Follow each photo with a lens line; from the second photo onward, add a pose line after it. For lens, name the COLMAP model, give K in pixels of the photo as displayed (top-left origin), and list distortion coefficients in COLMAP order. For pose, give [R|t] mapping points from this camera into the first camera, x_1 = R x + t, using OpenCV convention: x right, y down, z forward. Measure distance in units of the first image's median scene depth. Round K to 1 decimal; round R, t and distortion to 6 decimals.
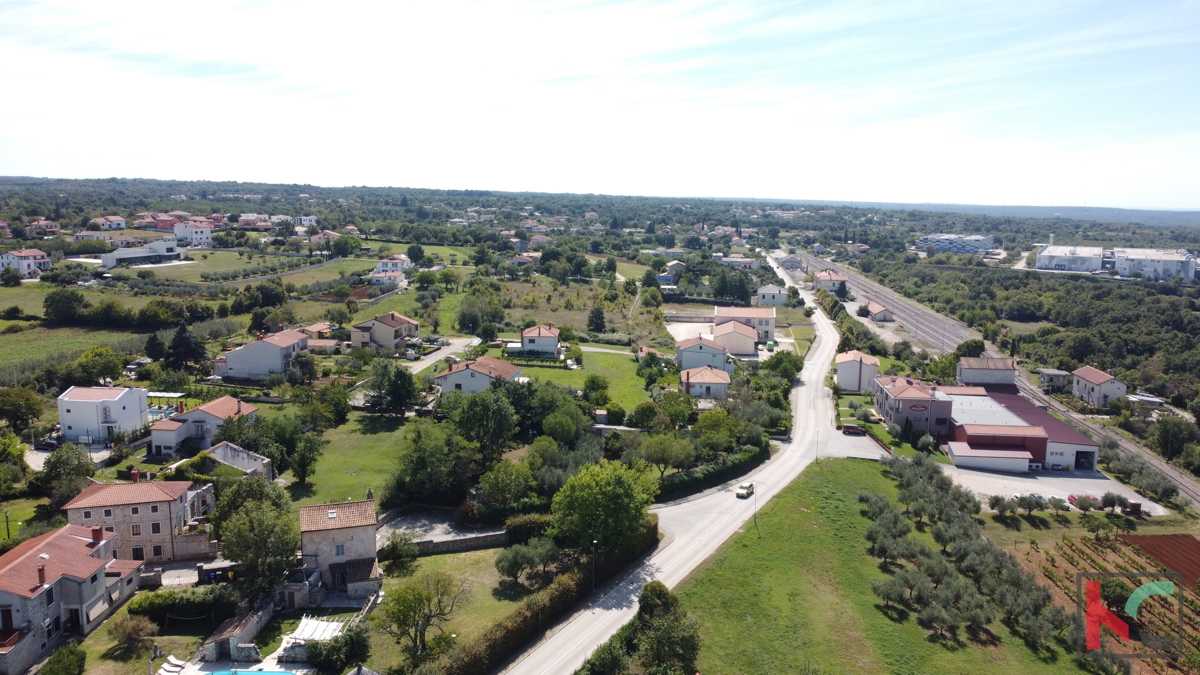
lens RADIAL K [[917.6, 0, 607.5], [0, 917.6, 331.3], [0, 0, 1]] dist [0.002906, 0.000680]
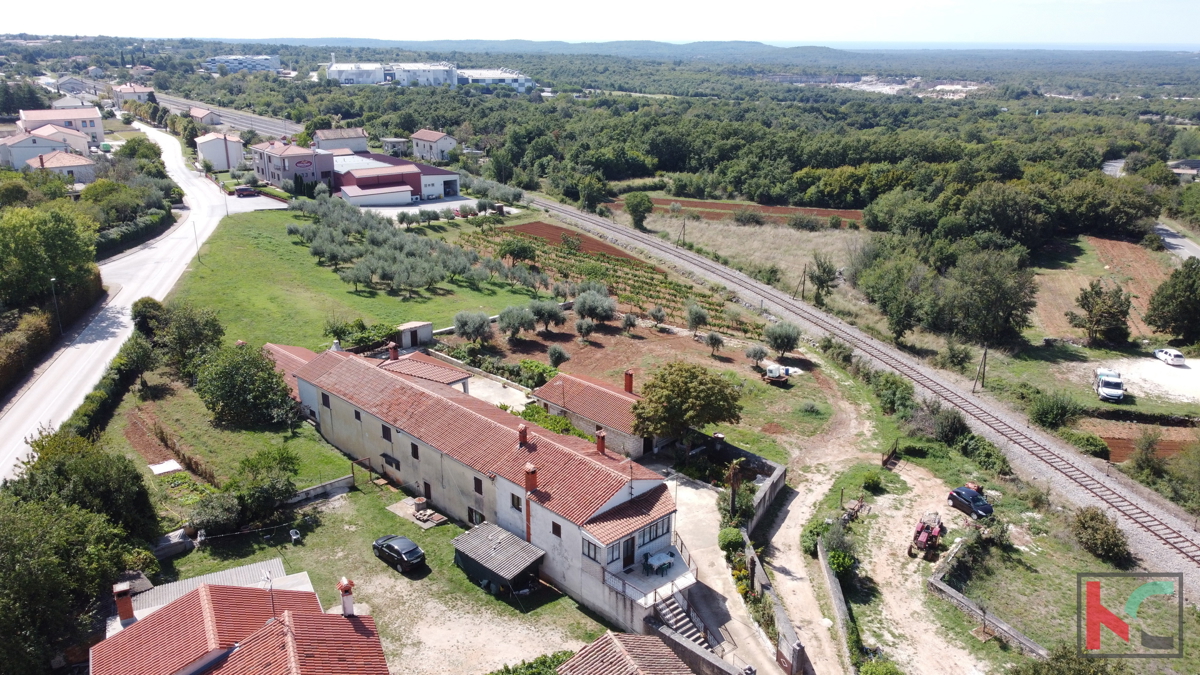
lens RADIAL K [[917.6, 0, 607.5], [0, 917.6, 331.3], [0, 0, 1]] dist [0.002906, 0.000680]
pose [[0.737313, -0.223201, 0.637614, -0.118068], [0.111088, 0.971052, 0.211465, 0.088095], [-0.666355, -0.085085, 0.740764, -0.021138]]
